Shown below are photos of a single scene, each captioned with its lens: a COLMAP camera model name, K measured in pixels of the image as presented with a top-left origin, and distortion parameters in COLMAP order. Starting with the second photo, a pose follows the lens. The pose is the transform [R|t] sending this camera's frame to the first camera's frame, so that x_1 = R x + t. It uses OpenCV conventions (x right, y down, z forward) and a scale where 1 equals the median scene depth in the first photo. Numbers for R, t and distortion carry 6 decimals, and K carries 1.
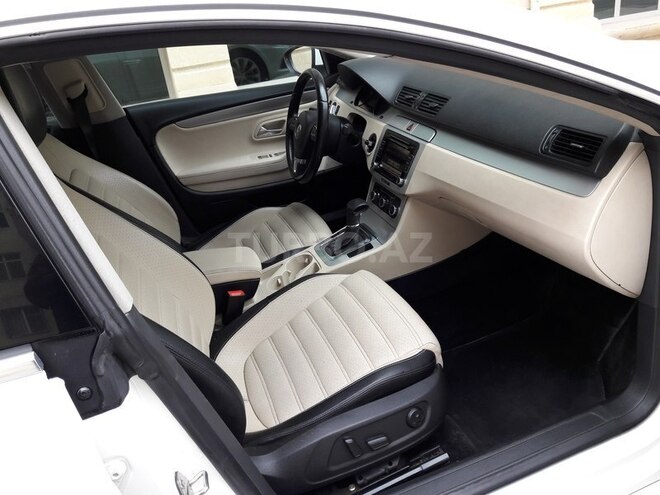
lens RADIAL K [[536.1, 0, 333.1], [0, 536.1, 245.6], [0, 0, 1]] dist [0.075627, -0.142625]
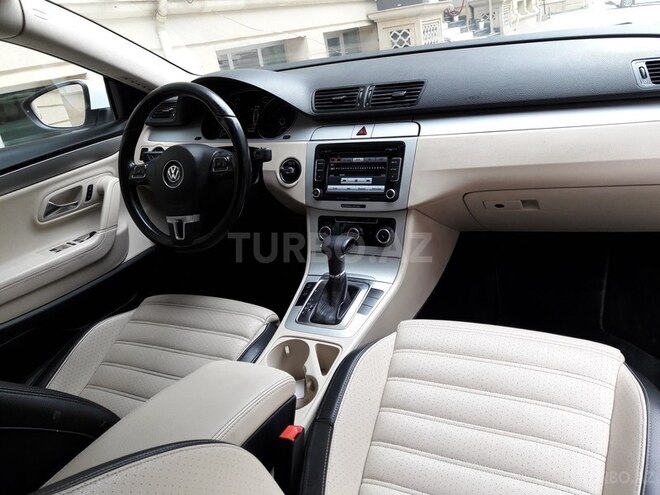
lens RADIAL K [[536.1, 0, 333.1], [0, 536.1, 245.6], [0, 0, 1]] dist [0.075627, -0.142625]
pose [[0.720889, -0.228771, 0.654204, -0.395244], [0.343742, 0.937685, -0.050879, -0.036214], [-0.601797, 0.261555, 0.754605, 0.436653]]
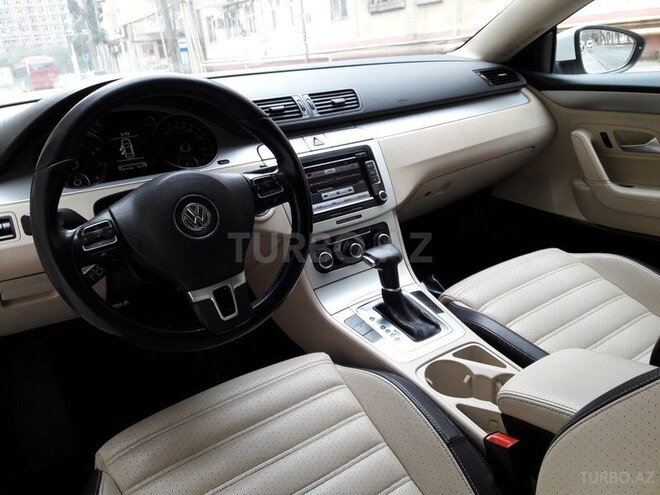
lens RADIAL K [[536.1, 0, 333.1], [0, 536.1, 245.6], [0, 0, 1]] dist [0.075627, -0.142625]
pose [[-0.209074, -0.221415, 0.952504, -0.512549], [0.518871, 0.800494, 0.299971, -0.284685], [-0.828891, 0.556943, -0.052477, 0.998330]]
